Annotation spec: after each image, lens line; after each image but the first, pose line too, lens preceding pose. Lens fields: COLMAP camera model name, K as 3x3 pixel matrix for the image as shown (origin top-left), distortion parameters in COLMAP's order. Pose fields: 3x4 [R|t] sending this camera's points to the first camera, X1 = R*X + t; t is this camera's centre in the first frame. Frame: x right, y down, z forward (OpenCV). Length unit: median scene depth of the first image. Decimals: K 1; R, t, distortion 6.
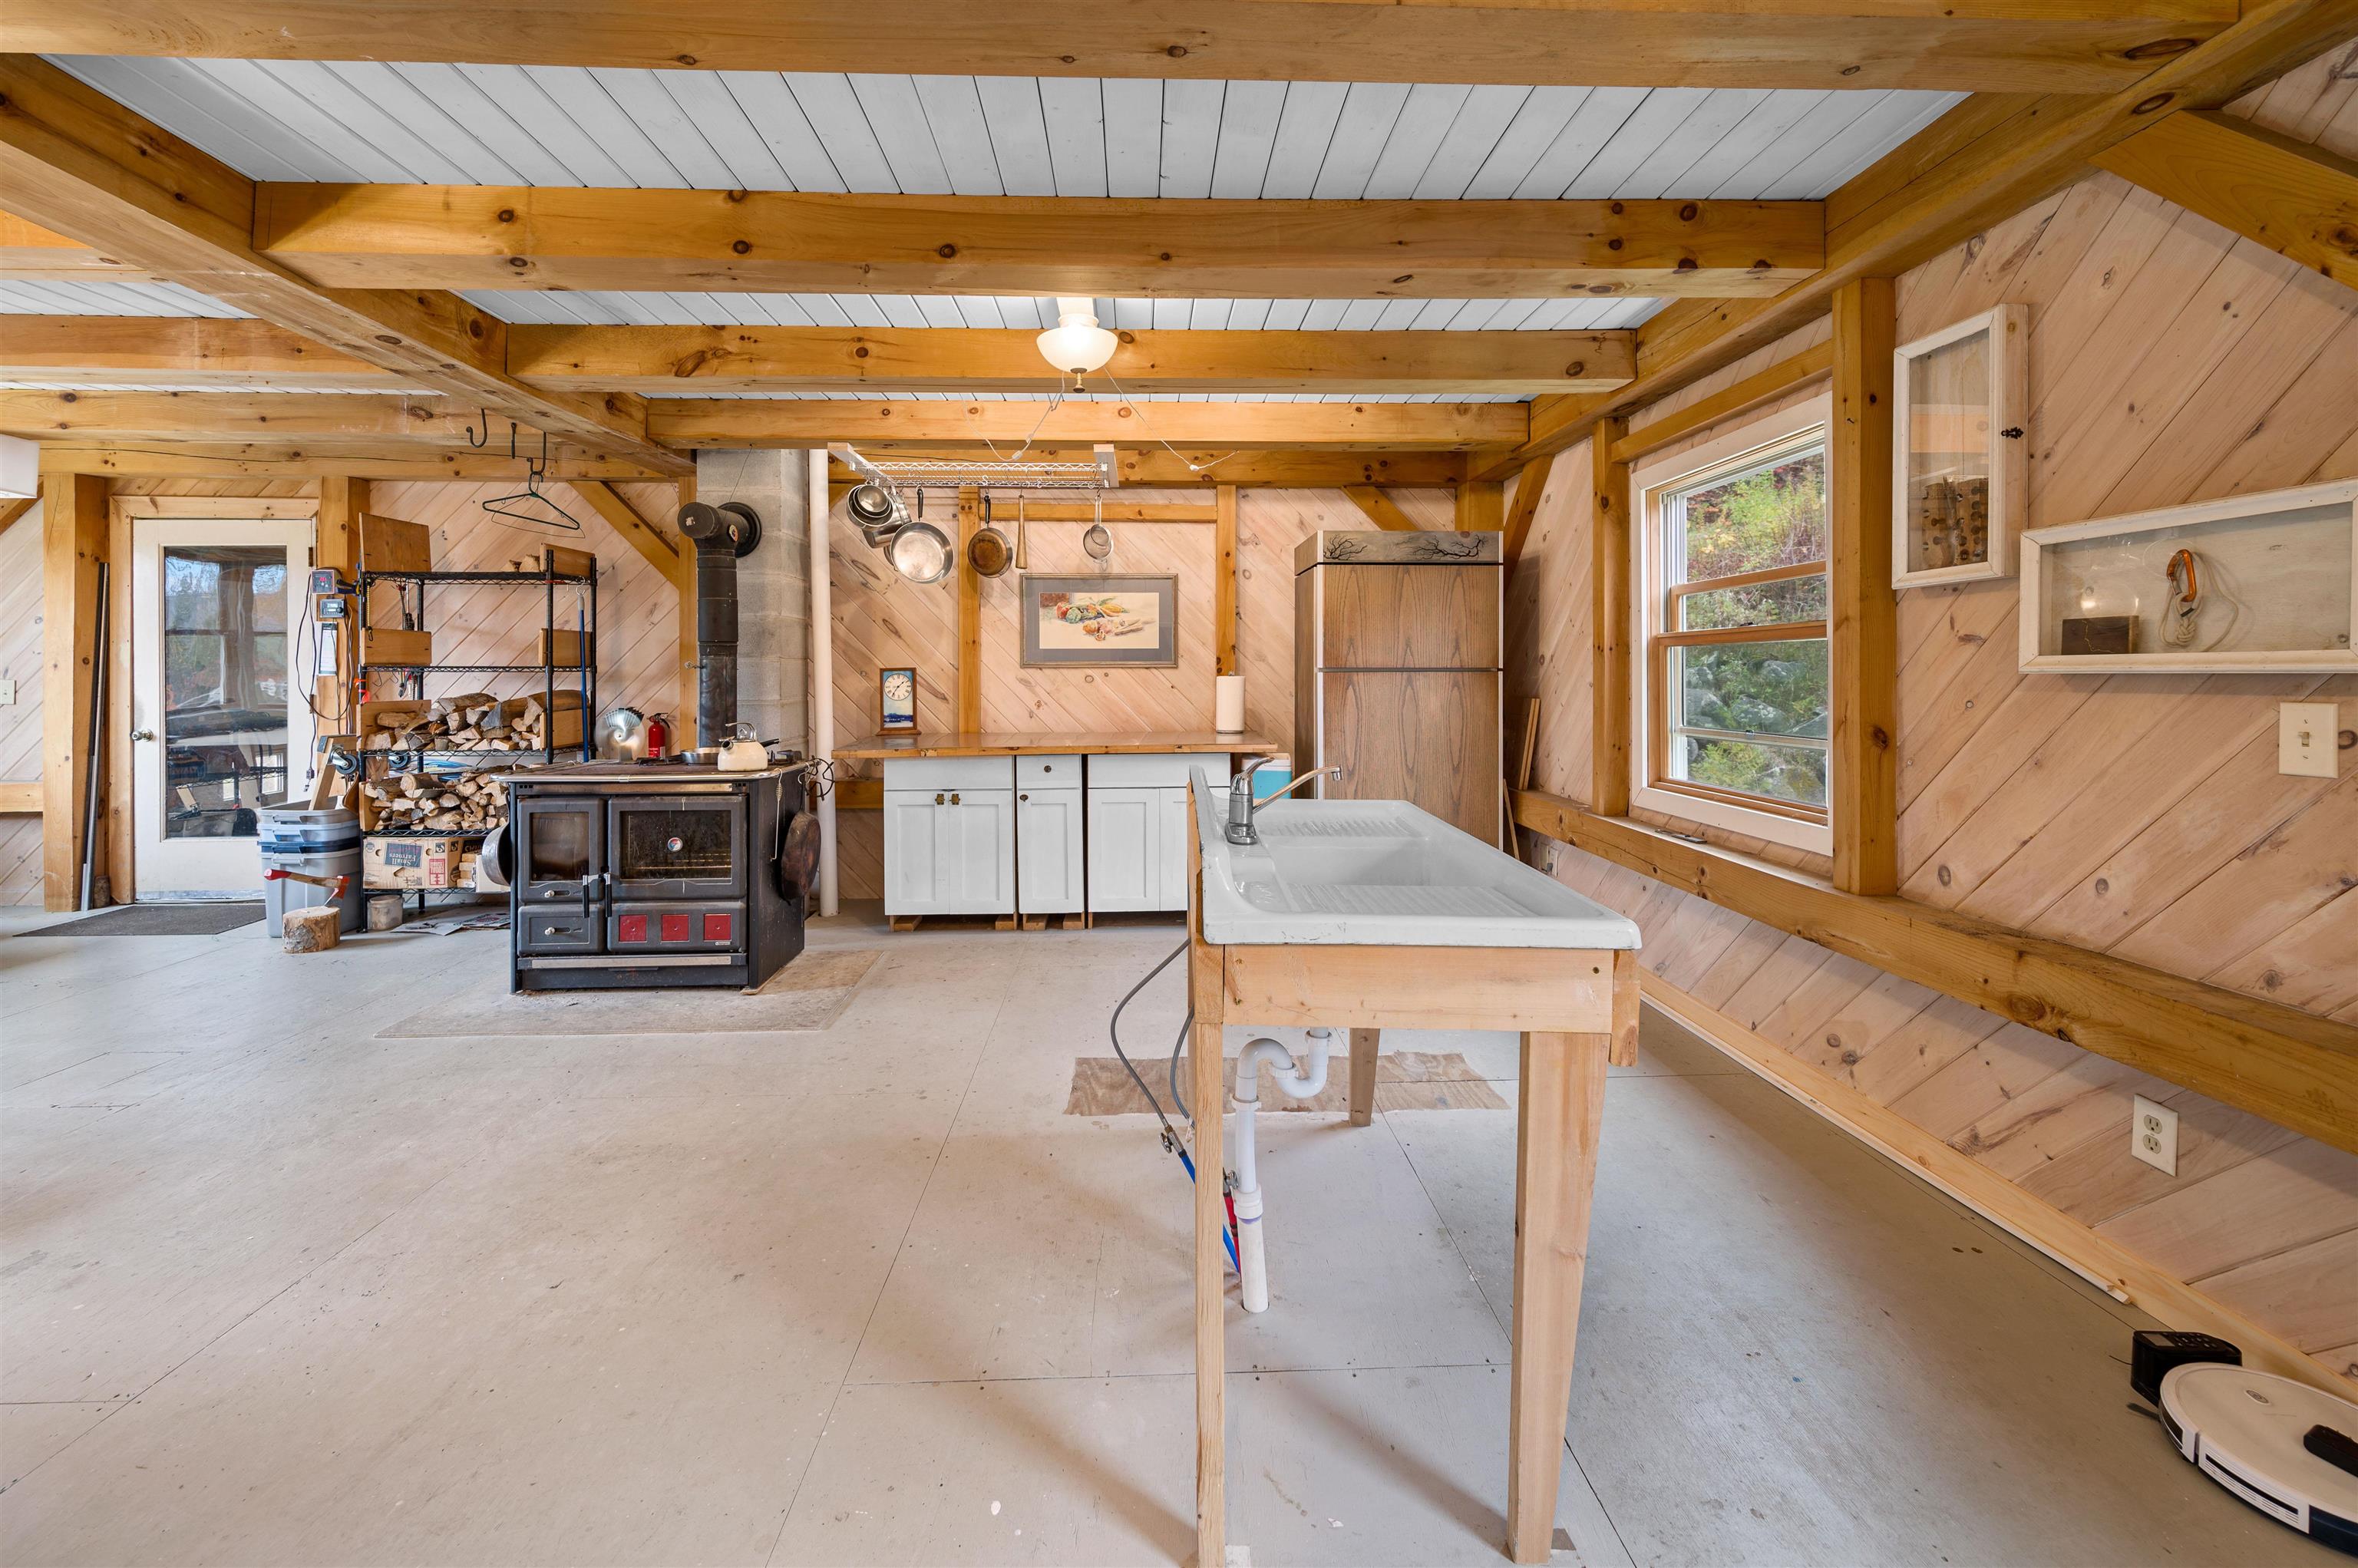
lens RADIAL K [[966.2, 0, 1174.0], [0, 966.2, 669.1], [0, 0, 1]] dist [-0.000285, -0.000207]
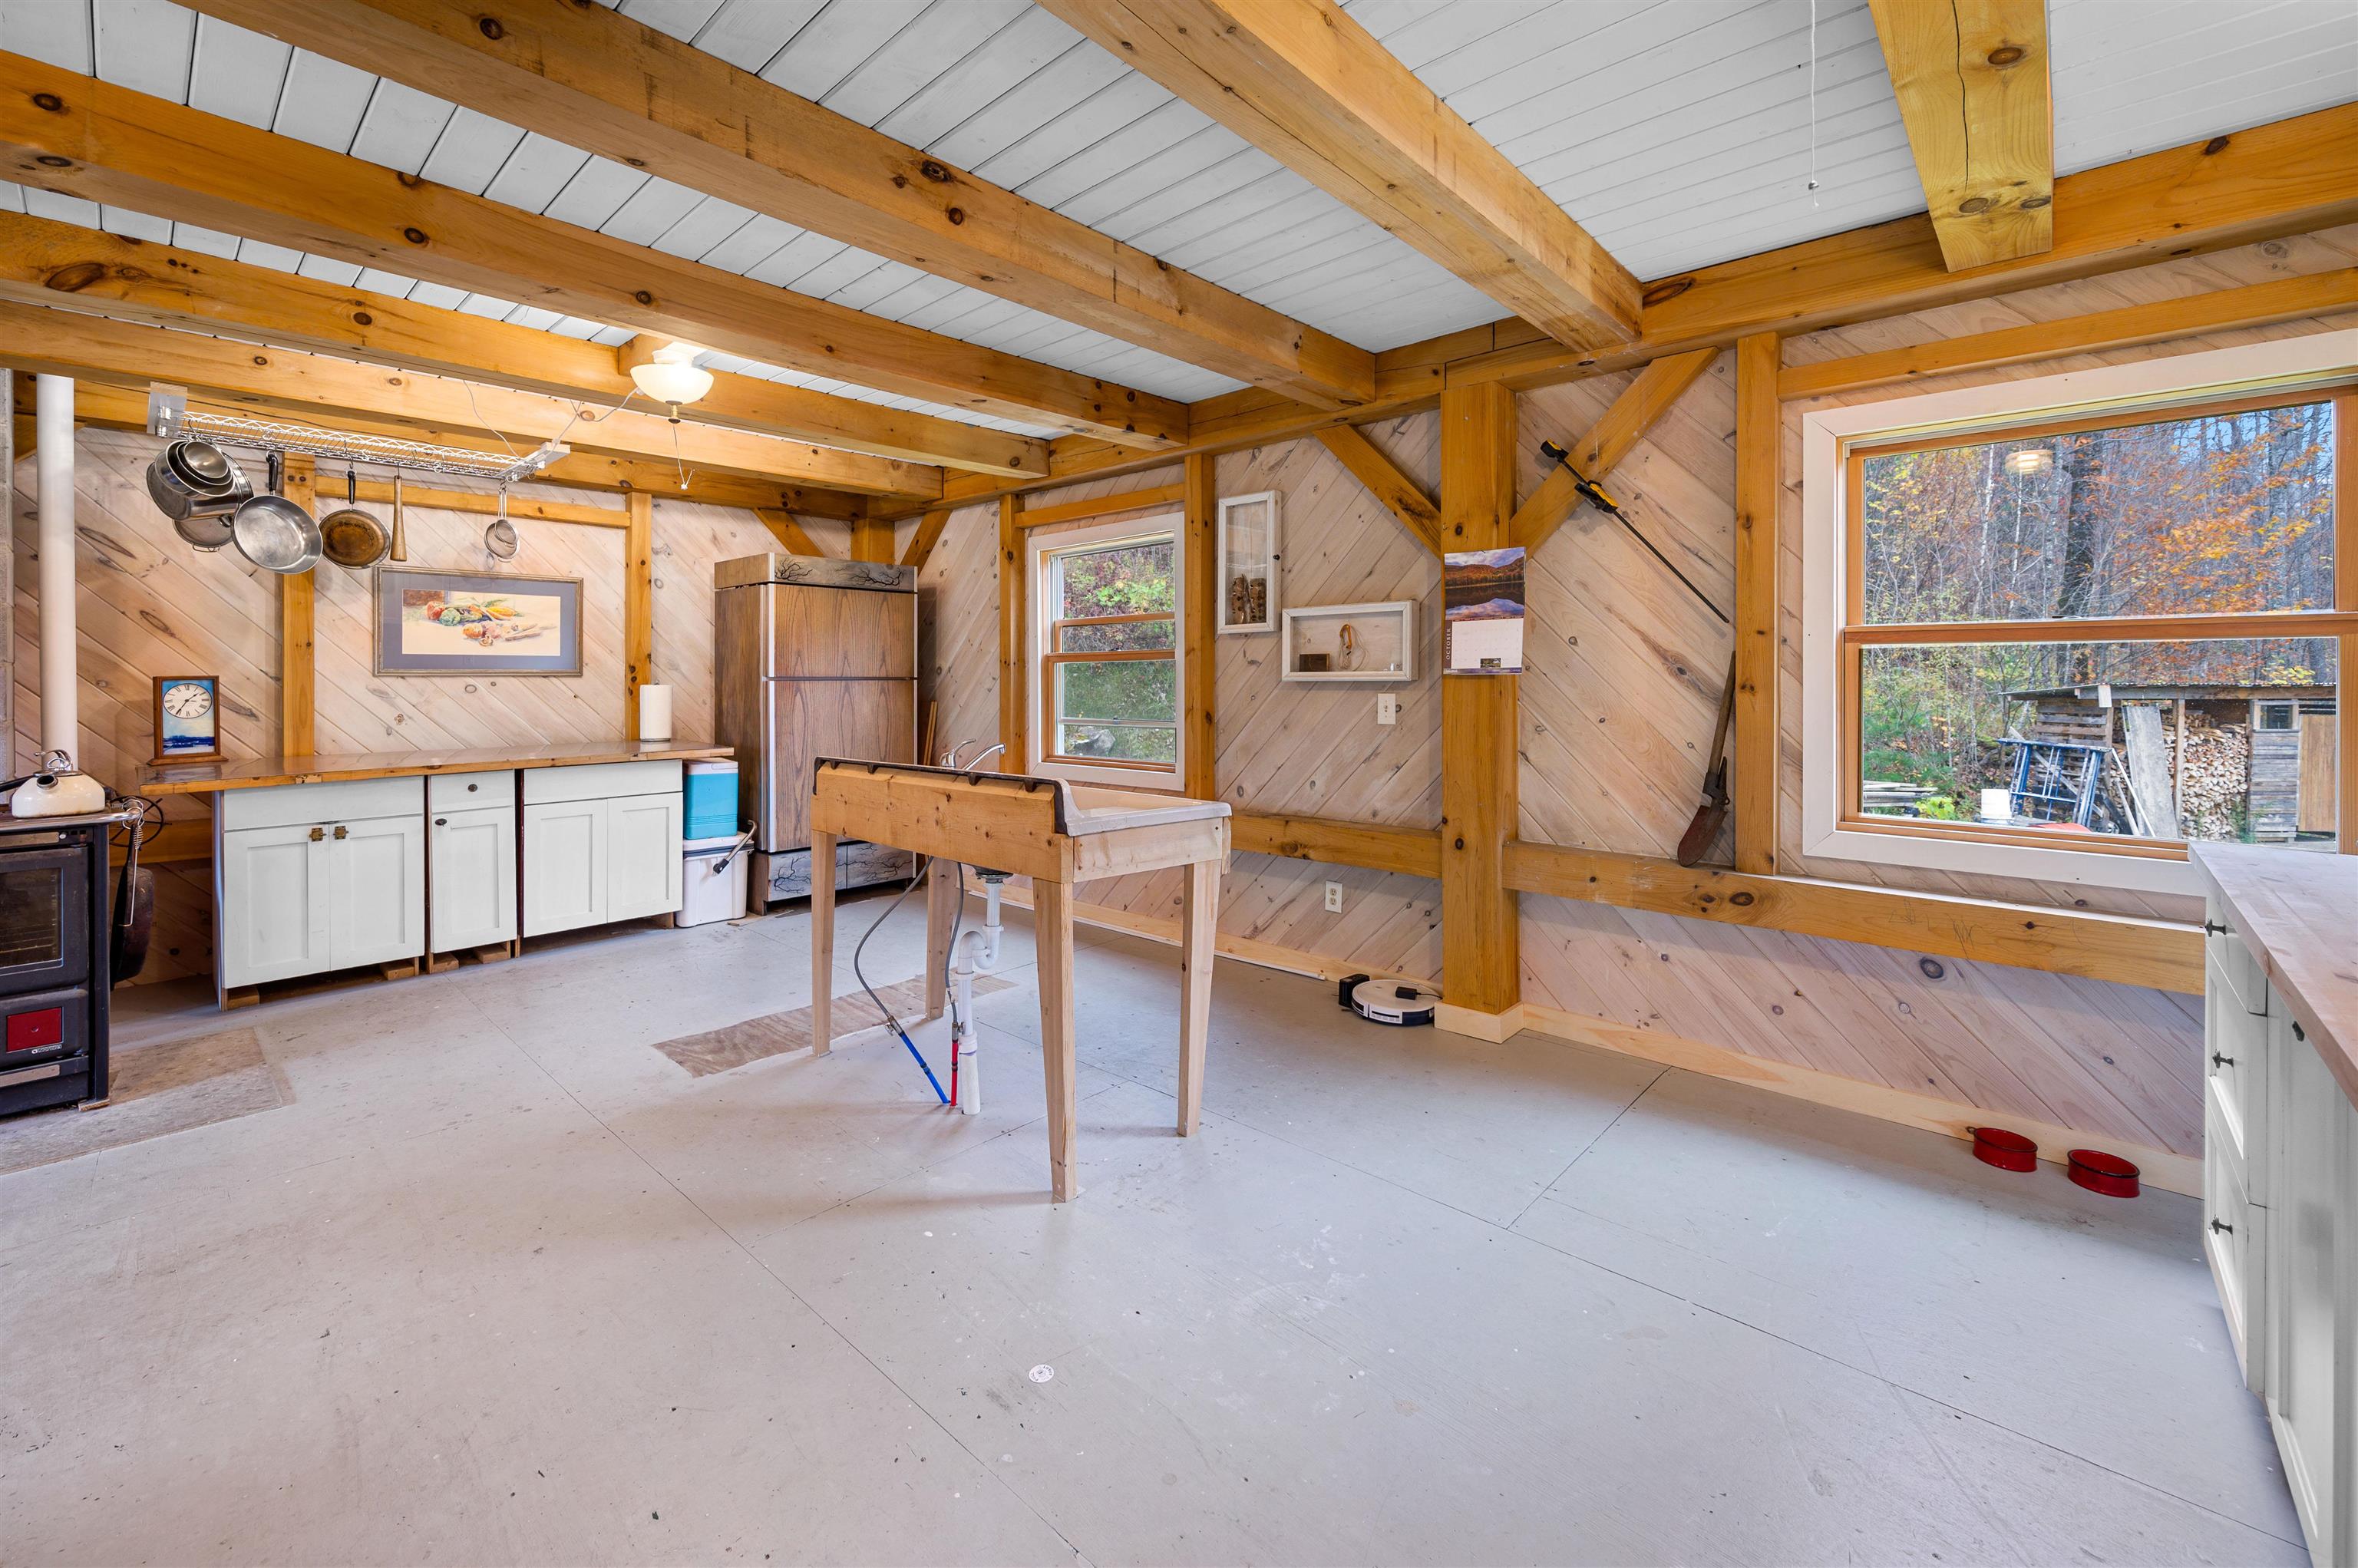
lens RADIAL K [[971.8, 0, 1169.3], [0, 971.8, 678.3], [0, 0, 1]] dist [-0.003612, -0.000373]
pose [[0.705989, 0.000551, 0.708222, -0.314059], [-0.001105, 0.999999, 0.000324, -0.000563], [-0.708222, -0.001012, 0.705990, -0.106594]]
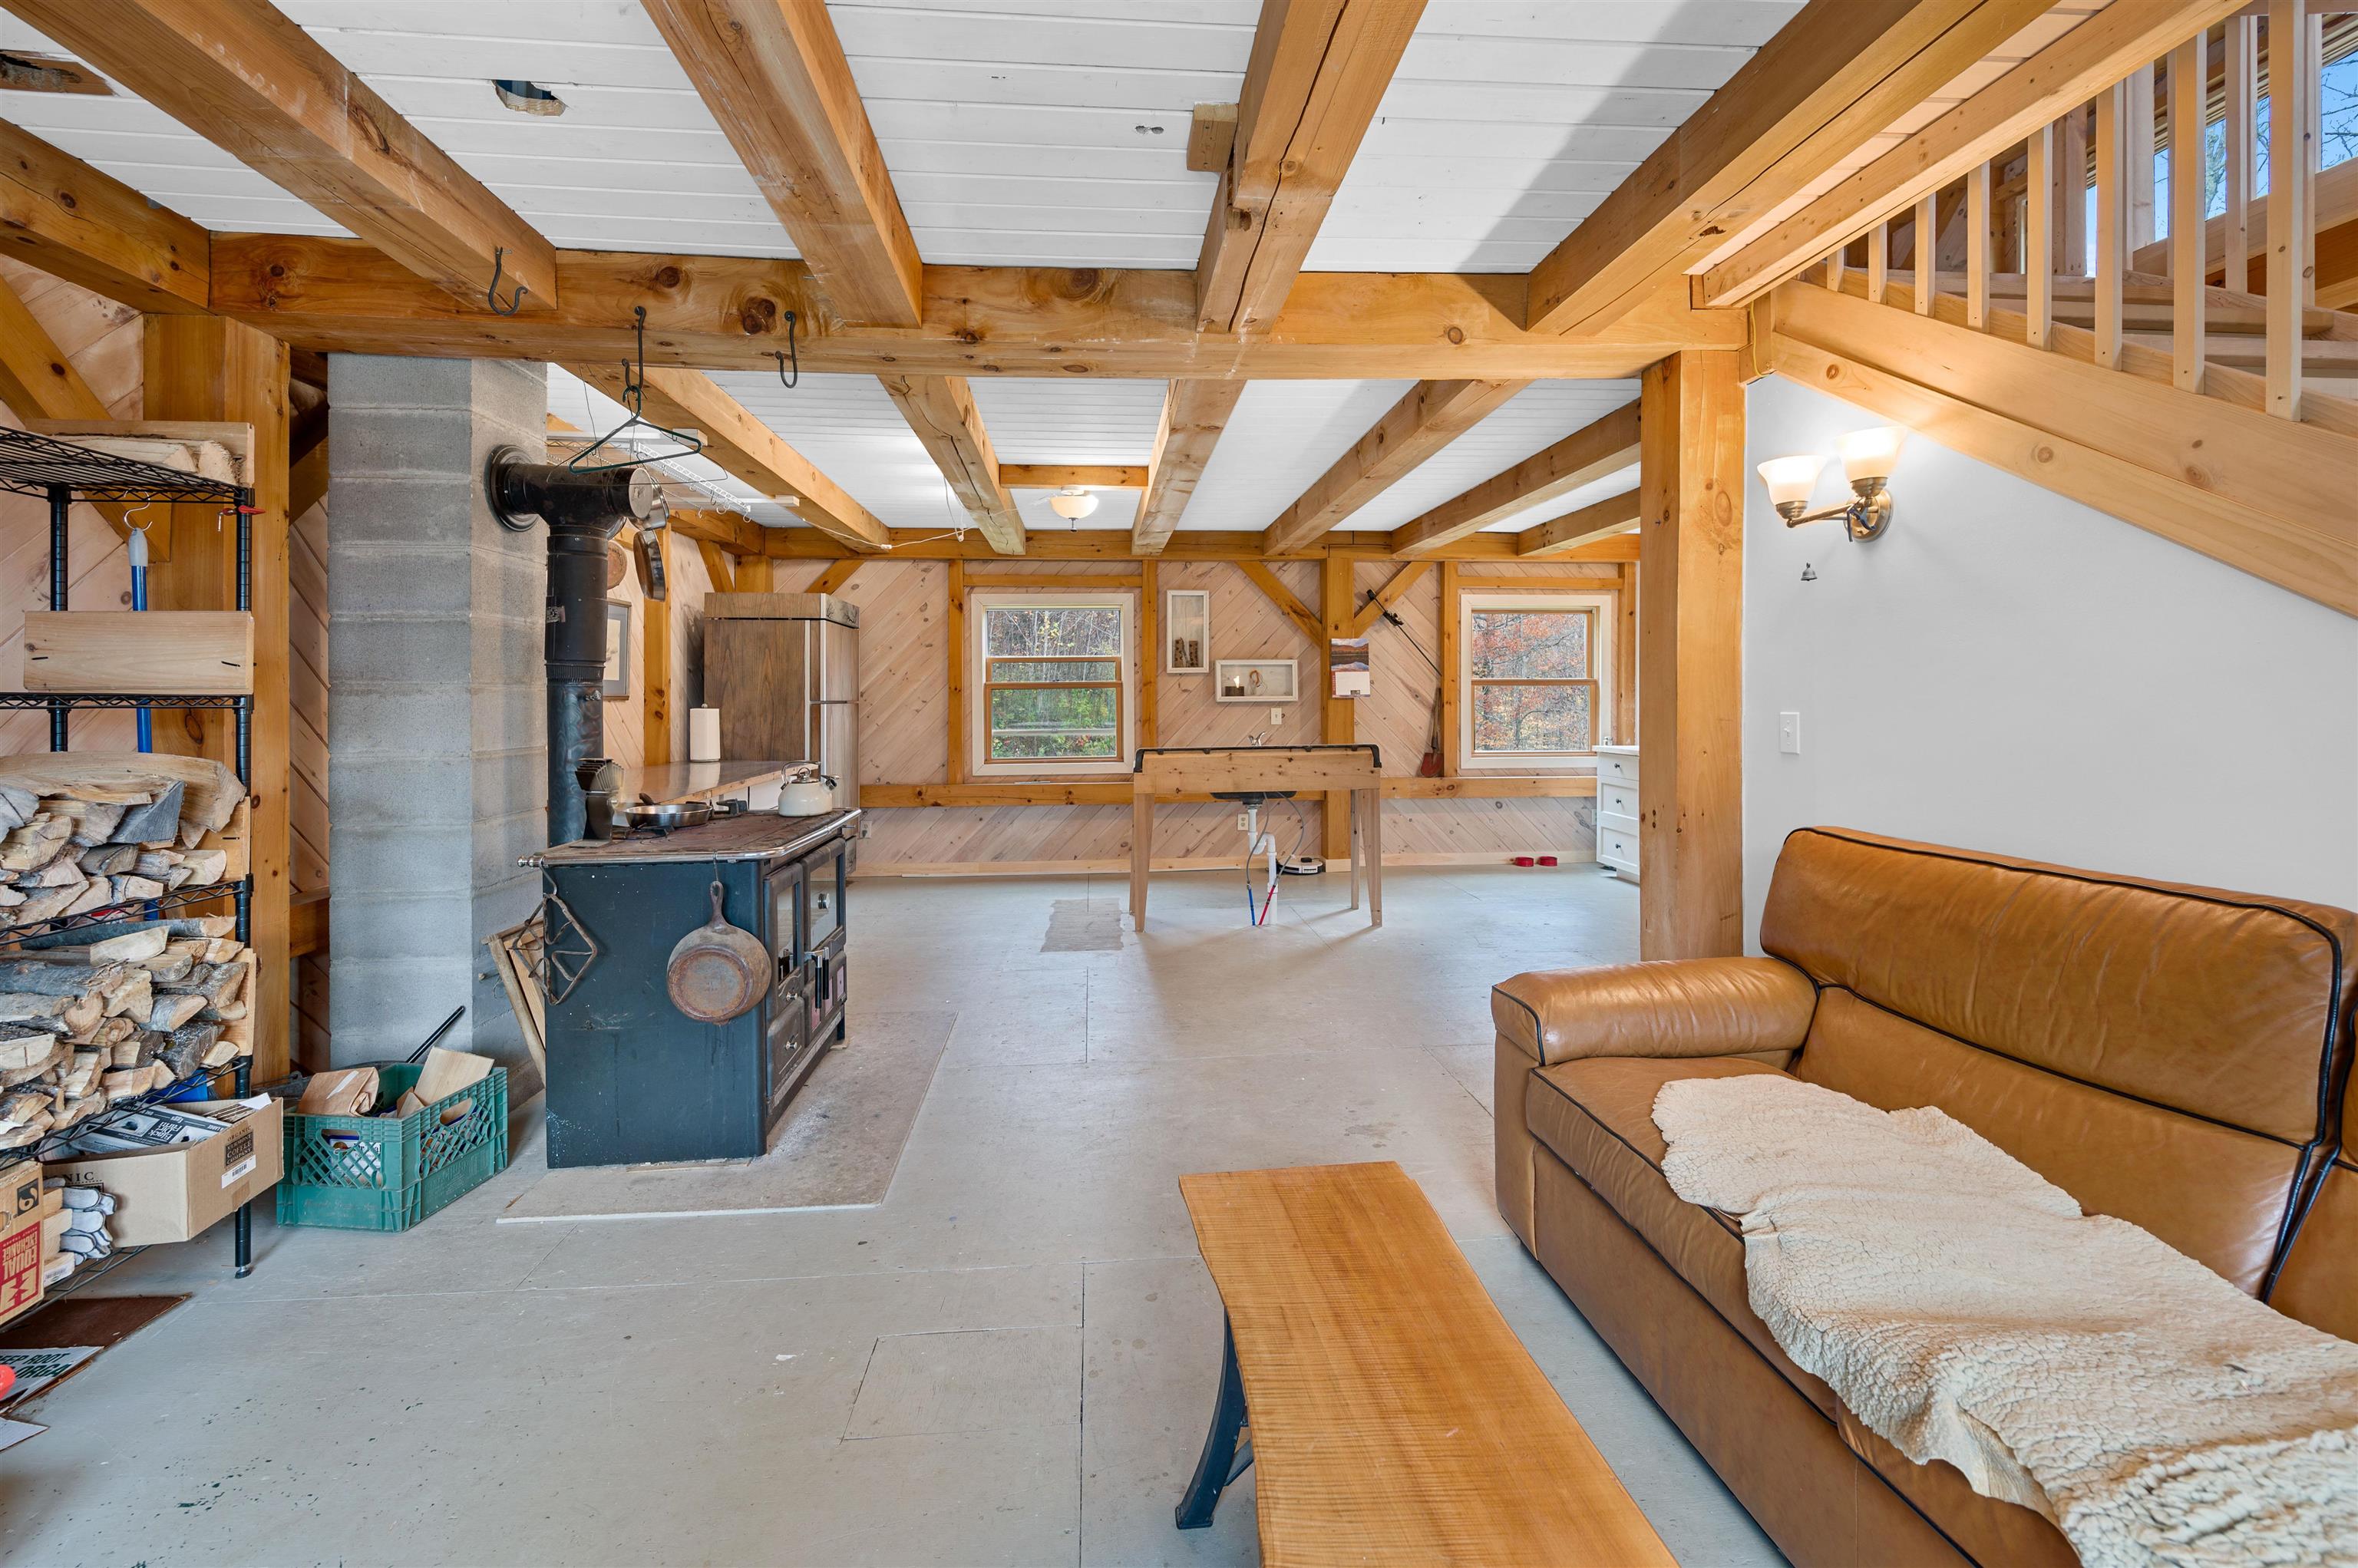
lens RADIAL K [[961.3, 0, 1185.5], [0, 961.3, 704.2], [0, 0, 1]] dist [-0.001892, -0.000128]
pose [[-0.057541, -0.002310, 0.998340, -1.142325], [0.003892, 0.999989, 0.002538, 0.001786], [-0.998336, 0.004032, -0.057532, 0.596905]]
